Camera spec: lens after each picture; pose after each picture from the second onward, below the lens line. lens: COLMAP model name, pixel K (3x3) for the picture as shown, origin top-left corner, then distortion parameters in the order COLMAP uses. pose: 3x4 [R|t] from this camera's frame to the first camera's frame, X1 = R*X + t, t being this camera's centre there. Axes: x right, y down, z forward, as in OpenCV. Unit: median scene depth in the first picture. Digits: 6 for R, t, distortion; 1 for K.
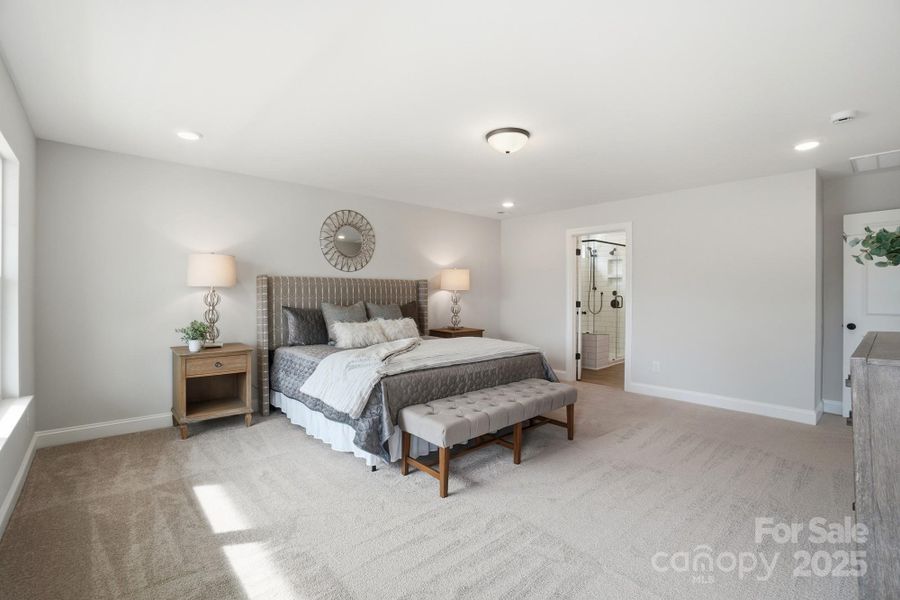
lens RADIAL K [[402.6, 0, 446.3], [0, 402.6, 299.0], [0, 0, 1]] dist [-0.020719, 0.000621]
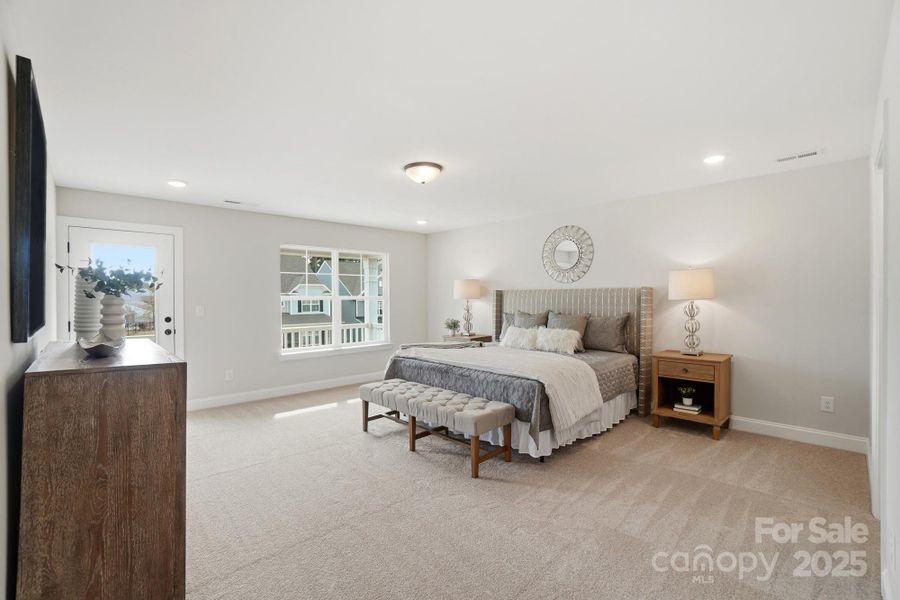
lens RADIAL K [[402.6, 0, 446.3], [0, 402.6, 299.0], [0, 0, 1]] dist [-0.020719, 0.000621]
pose [[0.036912, -0.001064, -0.999318, 0.786288], [-0.014489, 0.999894, -0.001599, -0.018268], [0.999213, 0.014538, 0.036893, 0.615478]]
